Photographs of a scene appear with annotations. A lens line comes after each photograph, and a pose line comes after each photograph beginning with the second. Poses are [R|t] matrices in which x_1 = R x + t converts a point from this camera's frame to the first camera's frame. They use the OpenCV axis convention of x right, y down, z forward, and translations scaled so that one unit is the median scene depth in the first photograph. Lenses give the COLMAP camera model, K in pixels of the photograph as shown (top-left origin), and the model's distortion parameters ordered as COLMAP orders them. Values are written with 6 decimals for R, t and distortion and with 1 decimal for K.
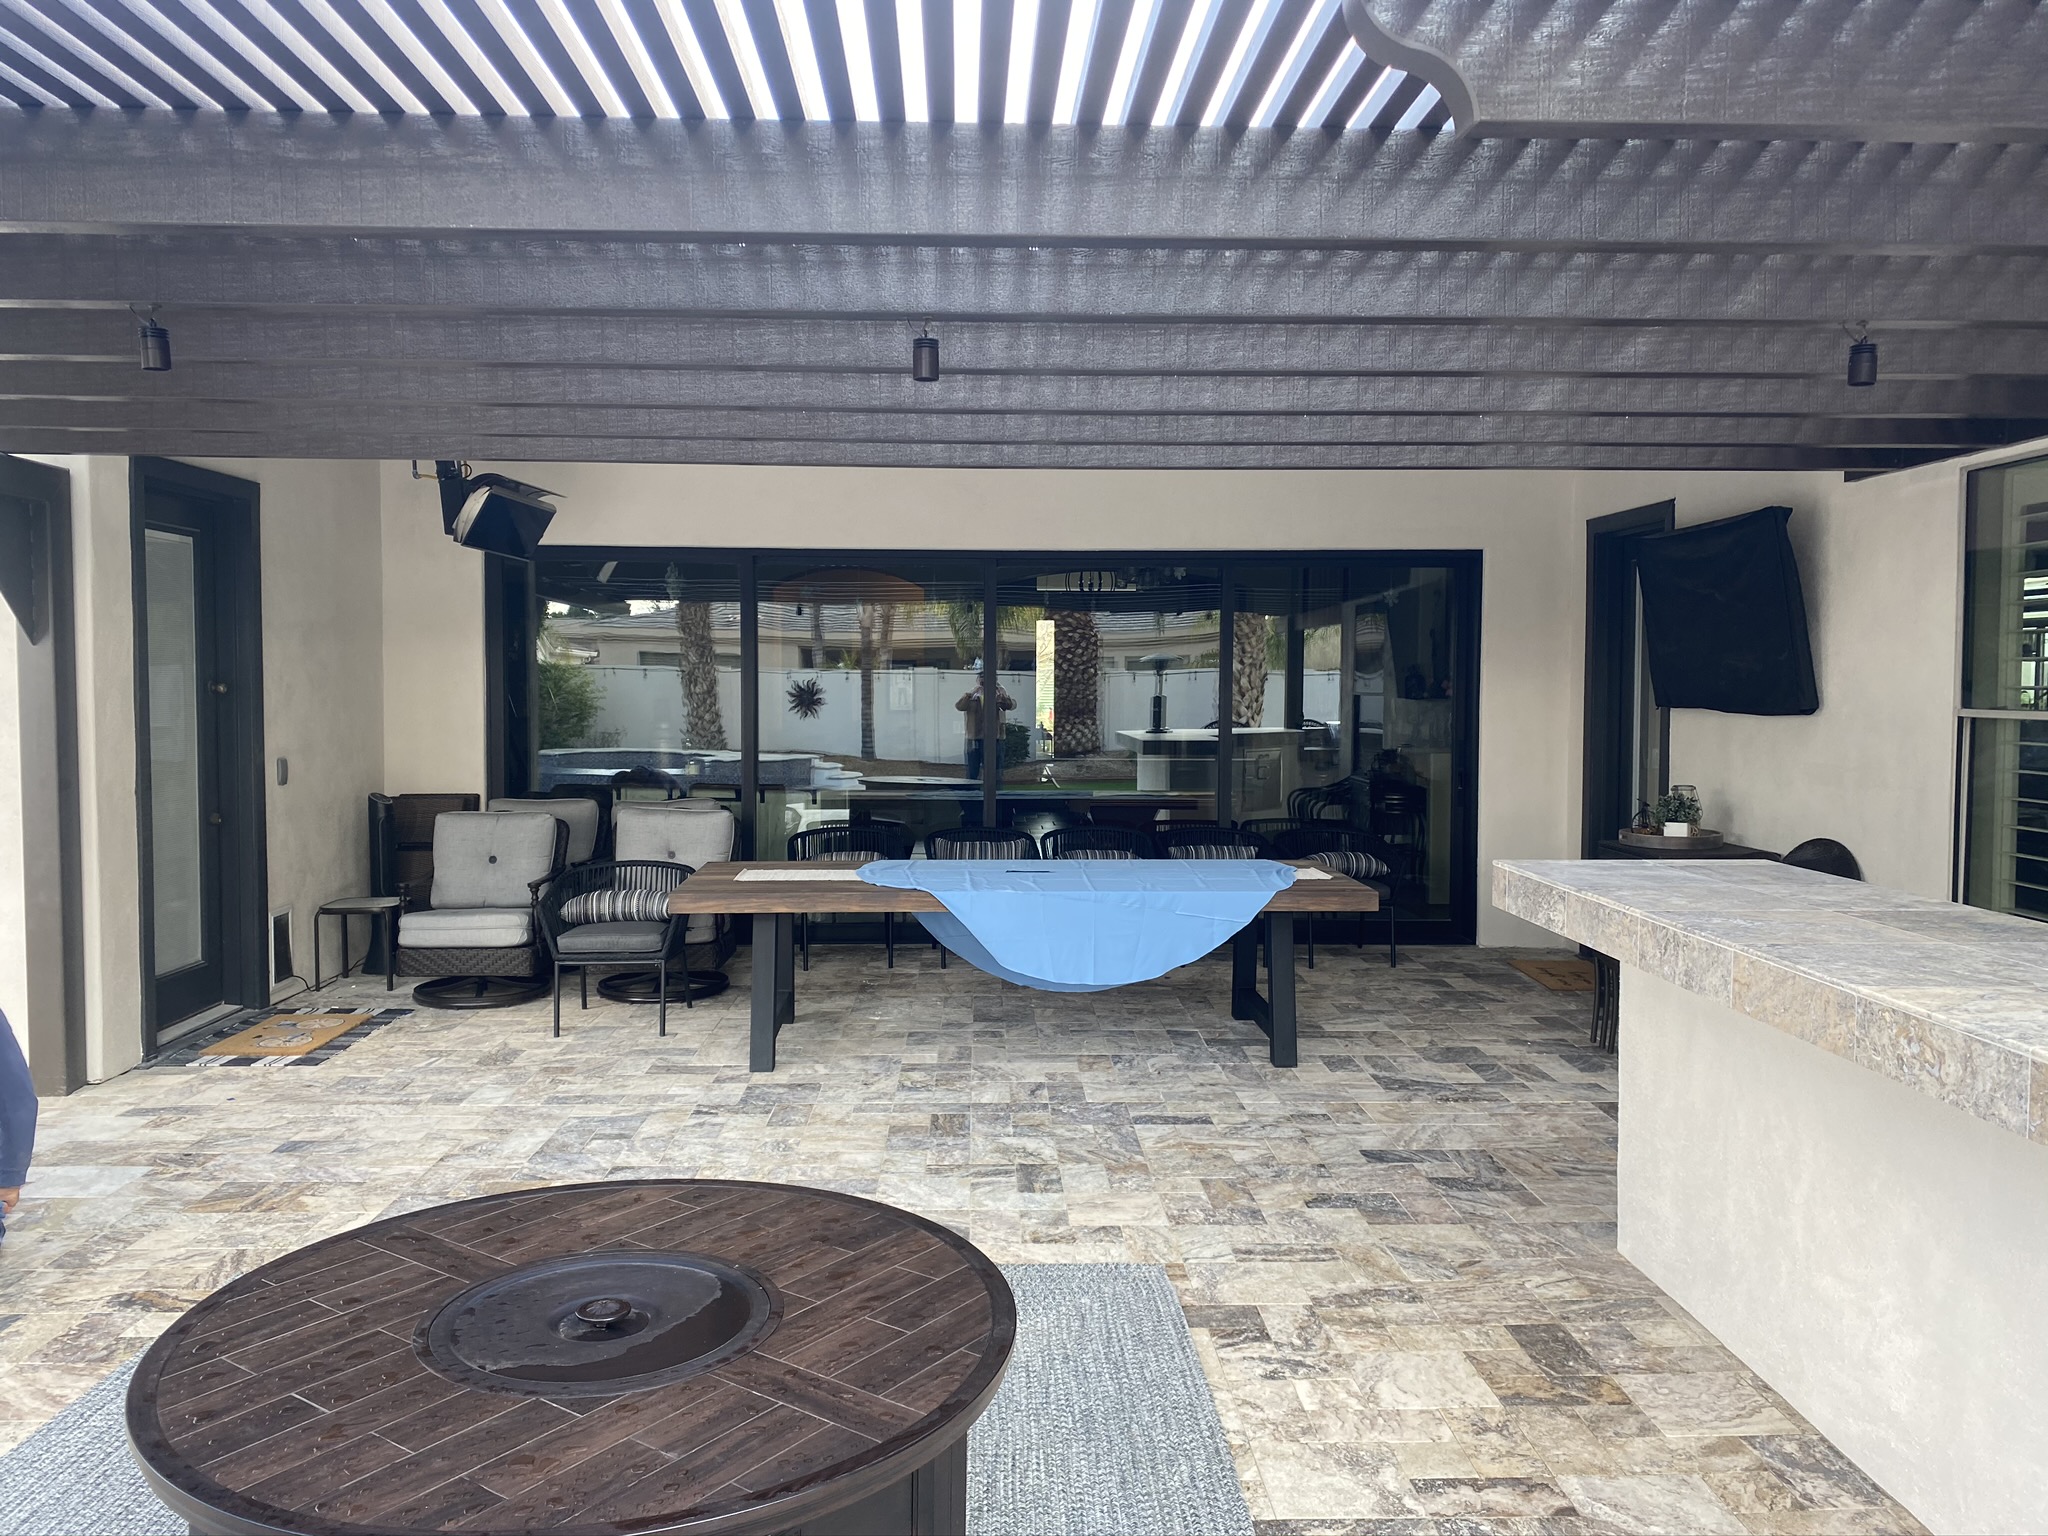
lens RADIAL K [[1949.0, 0, 1024.0], [0, 1949.0, 768.0], [0, 0, 1]] dist [-0.252741, 0.000041]
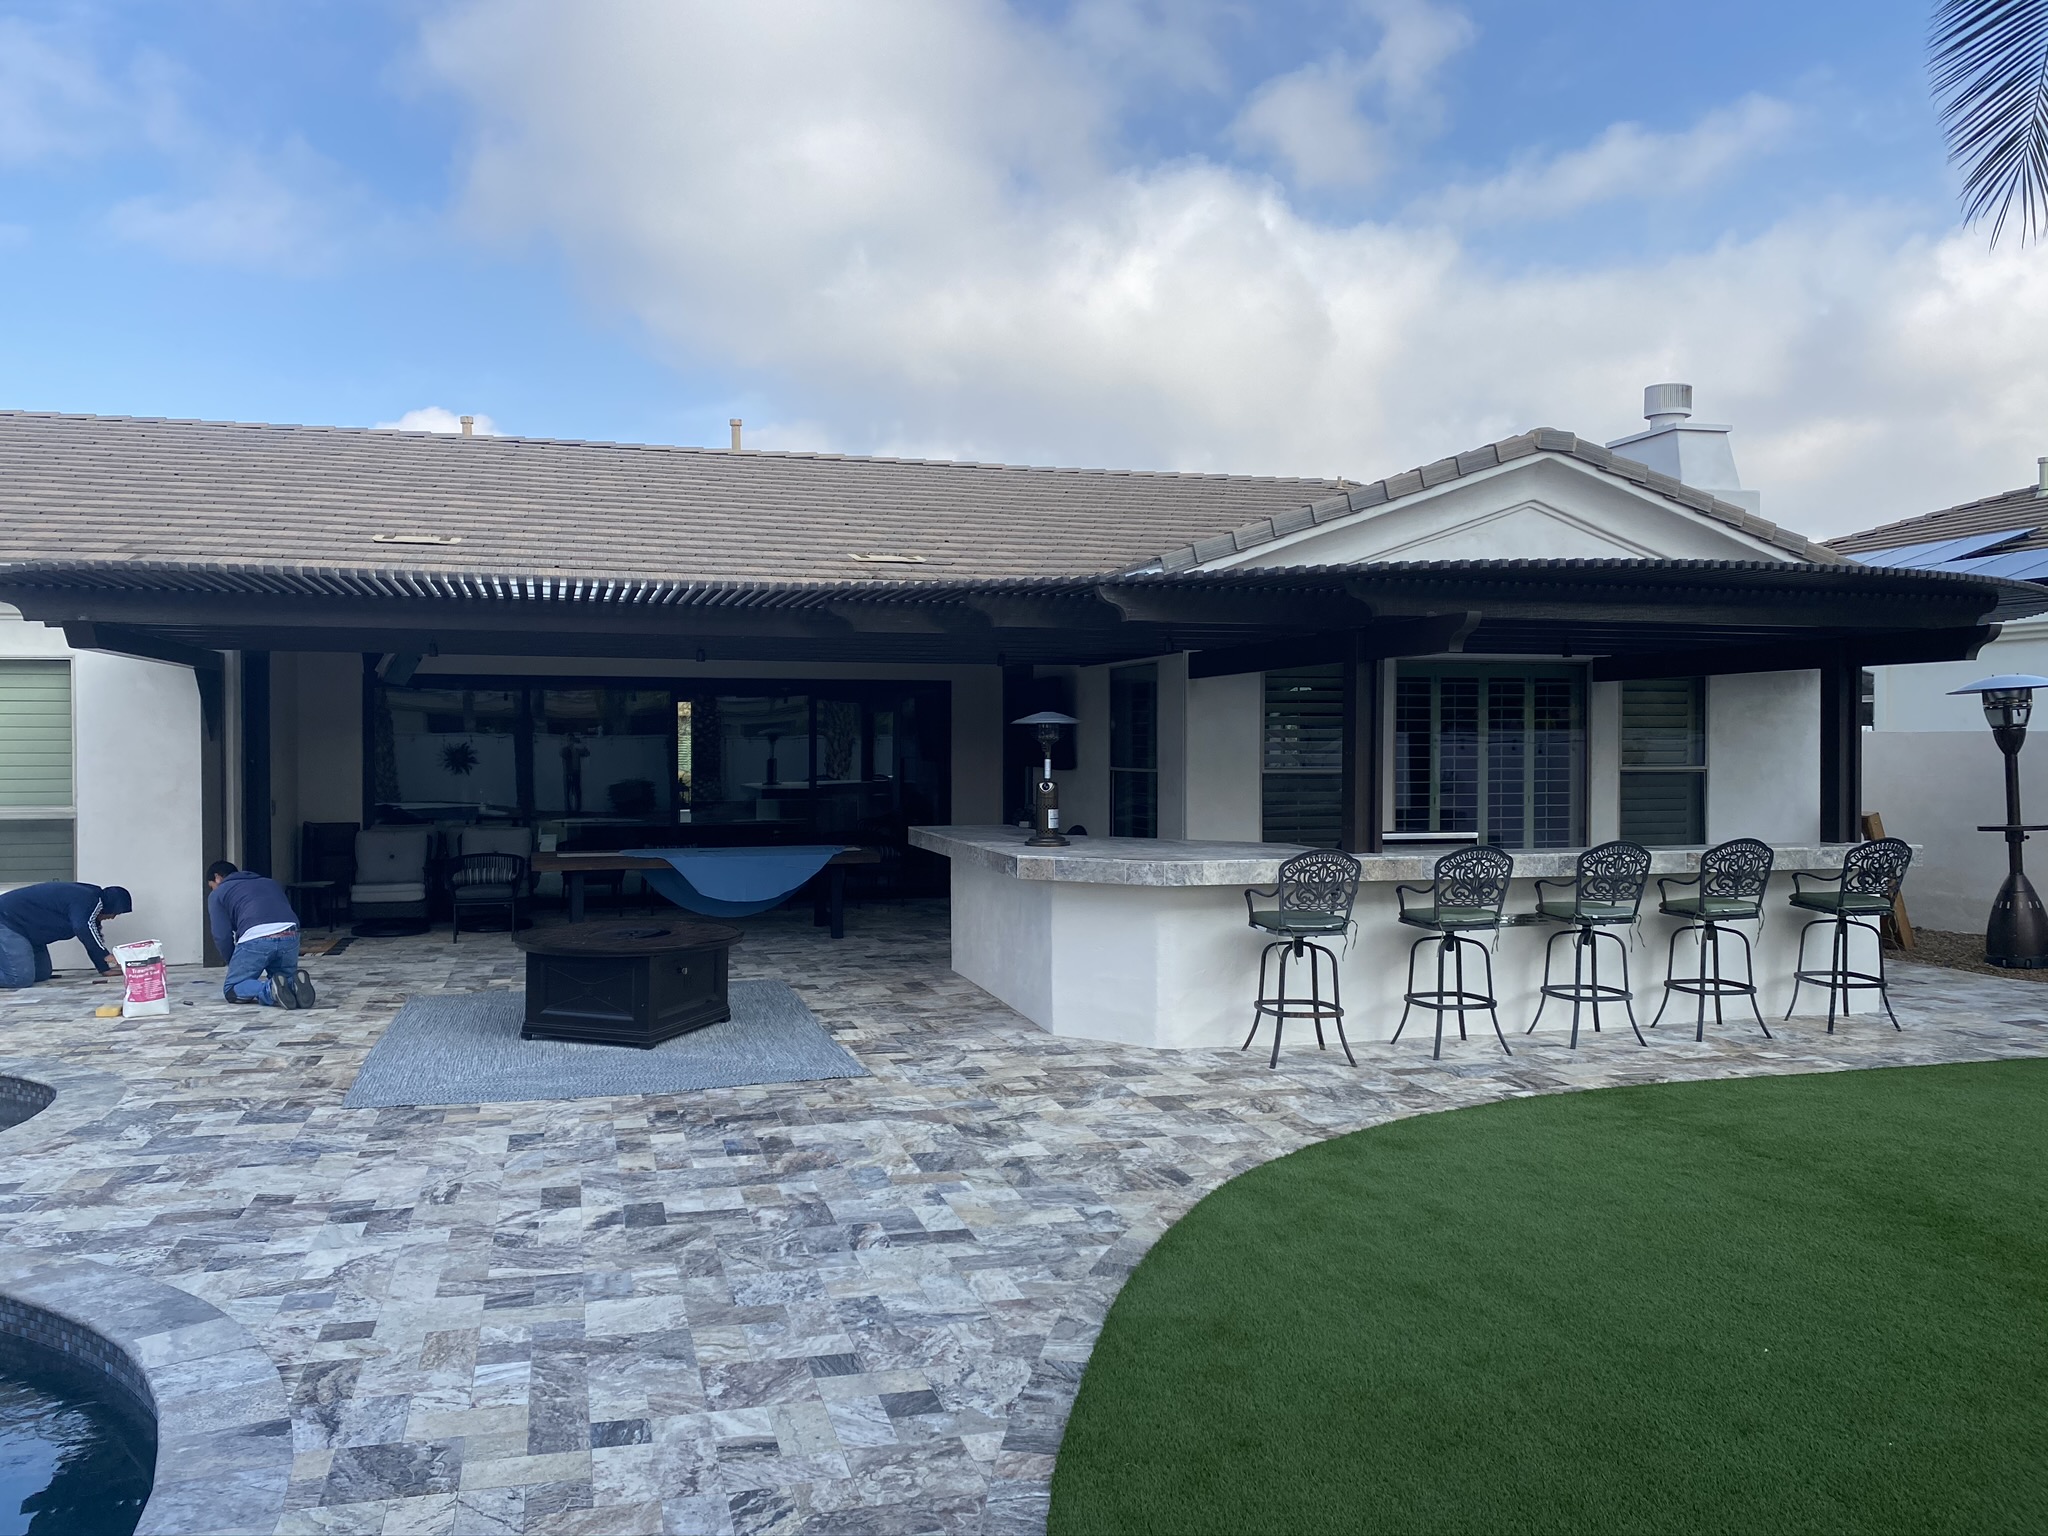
lens RADIAL K [[1949.0, 0, 1024.0], [0, 1949.0, 768.0], [0, 0, 1]] dist [-0.252741, 0.000041]
pose [[0.979900, -0.002699, 0.199472, -0.041699], [0.008634, 0.999545, -0.028890, 0.015973], [-0.199303, 0.030031, 0.979478, -0.536043]]
